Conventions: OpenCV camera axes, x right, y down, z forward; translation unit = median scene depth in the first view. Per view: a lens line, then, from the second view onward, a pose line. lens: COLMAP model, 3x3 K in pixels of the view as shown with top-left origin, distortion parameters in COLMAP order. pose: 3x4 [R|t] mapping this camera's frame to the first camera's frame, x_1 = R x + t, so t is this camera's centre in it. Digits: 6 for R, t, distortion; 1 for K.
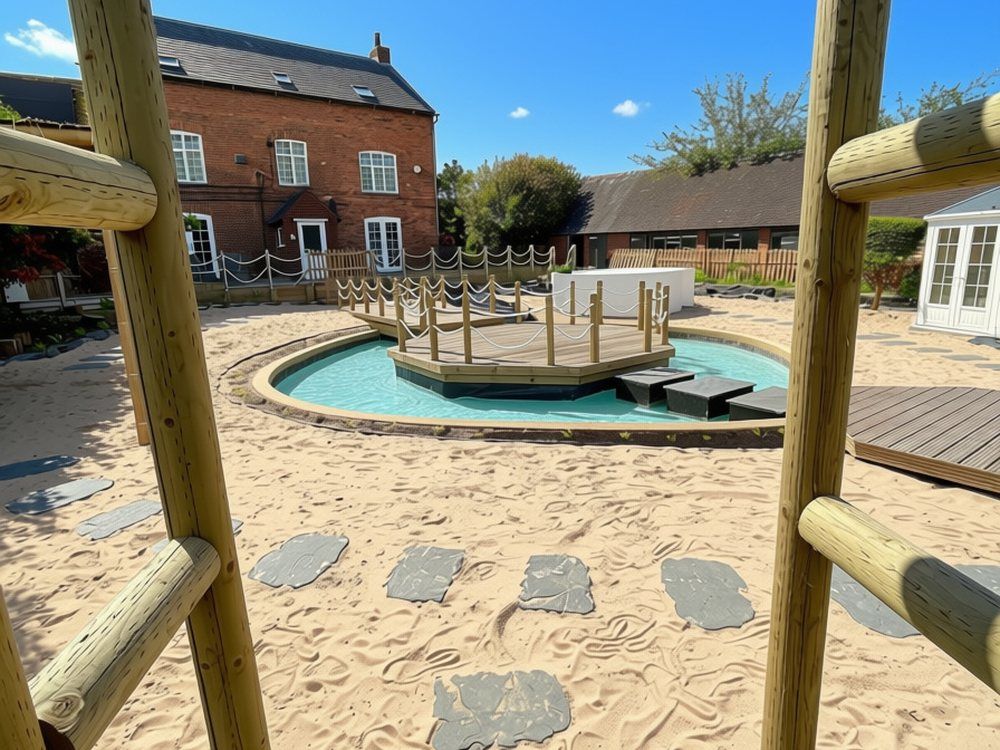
lens RADIAL K [[526.1, 0, 504.3], [0, 526.1, 357.0], [0, 0, 1]] dist [0.002090, -0.001442]
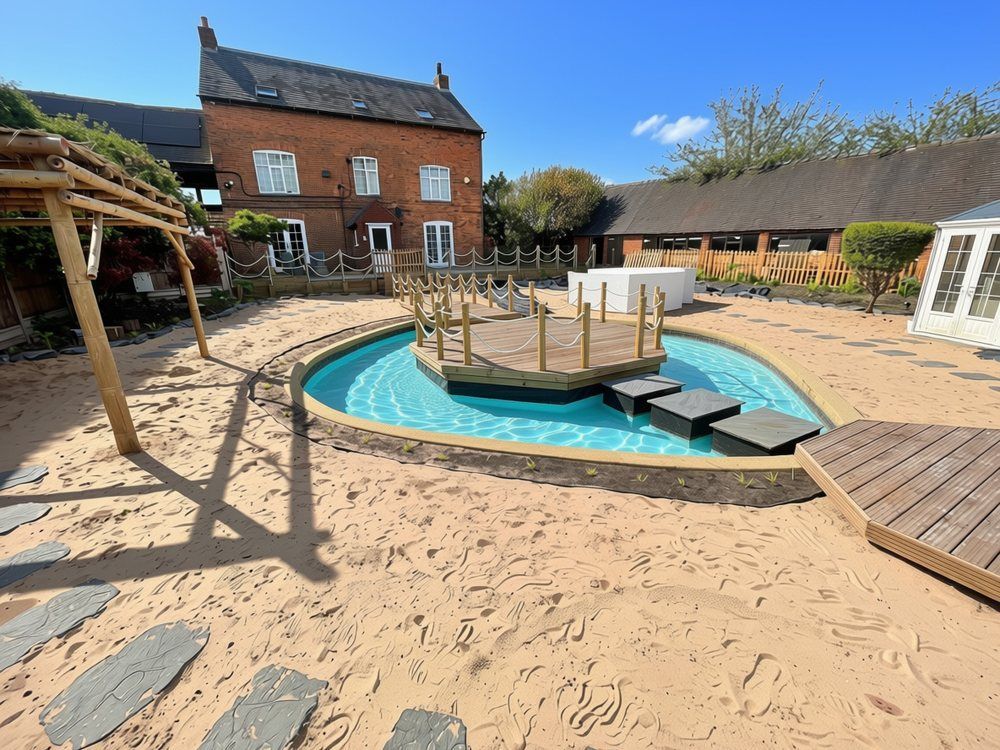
lens RADIAL K [[405.2, 0, 500.0], [0, 405.2, 375.0], [0, 0, 1]] dist [-0.001563, 0.000453]
pose [[0.994854, 0.034854, -0.095139, 0.020766], [-0.024693, 0.994063, 0.105963, -0.014847], [0.098267, -0.103068, 0.989808, 0.046656]]
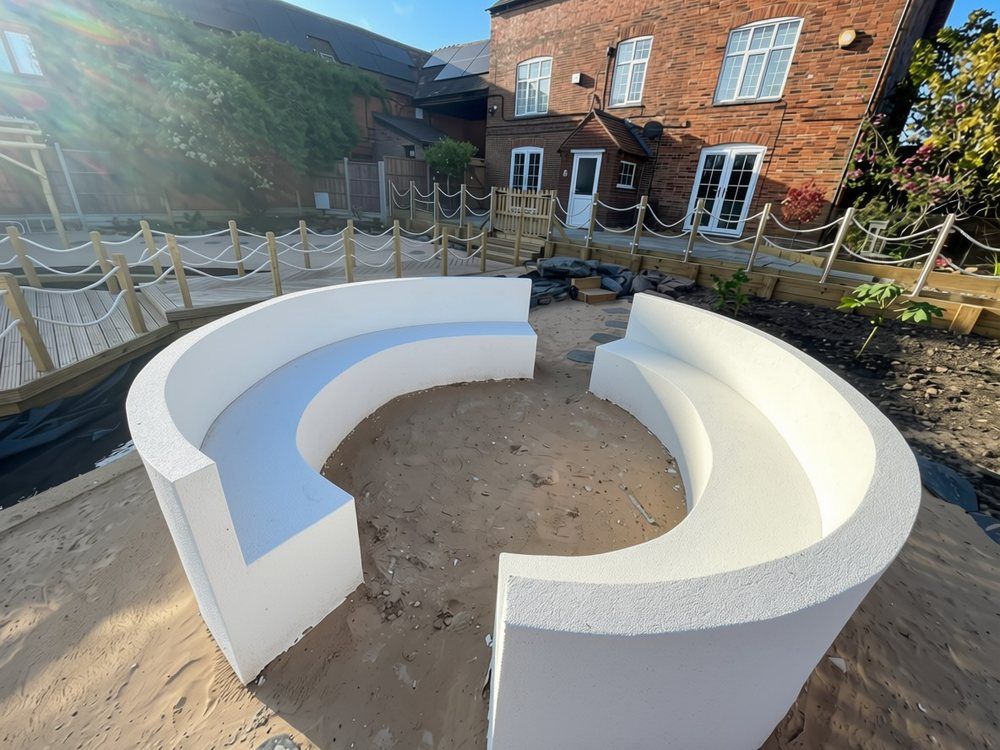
lens RADIAL K [[402.9, 0, 497.6], [0, 402.9, 370.3], [0, 0, 1]] dist [-0.001761, -0.000730]
pose [[0.206940, 0.444796, -0.871397, 0.317615], [-0.248876, 0.885310, 0.392794, -0.187633], [0.946169, 0.135585, 0.293905, 0.805777]]
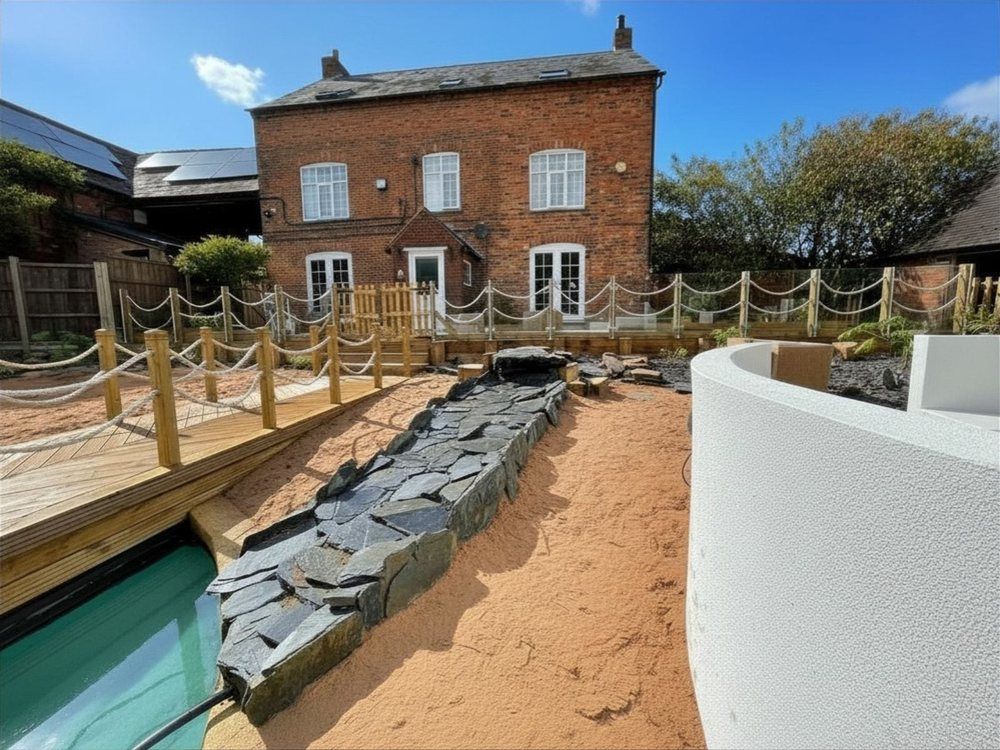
lens RADIAL K [[403.4, 0, 499.3], [0, 403.4, 359.6], [0, 0, 1]] dist [-0.001519, -0.000106]
pose [[0.738849, 0.090408, -0.667779, 0.099274], [-0.136993, 0.990418, -0.017485, -0.125545], [0.659799, 0.104399, 0.744155, 0.736246]]
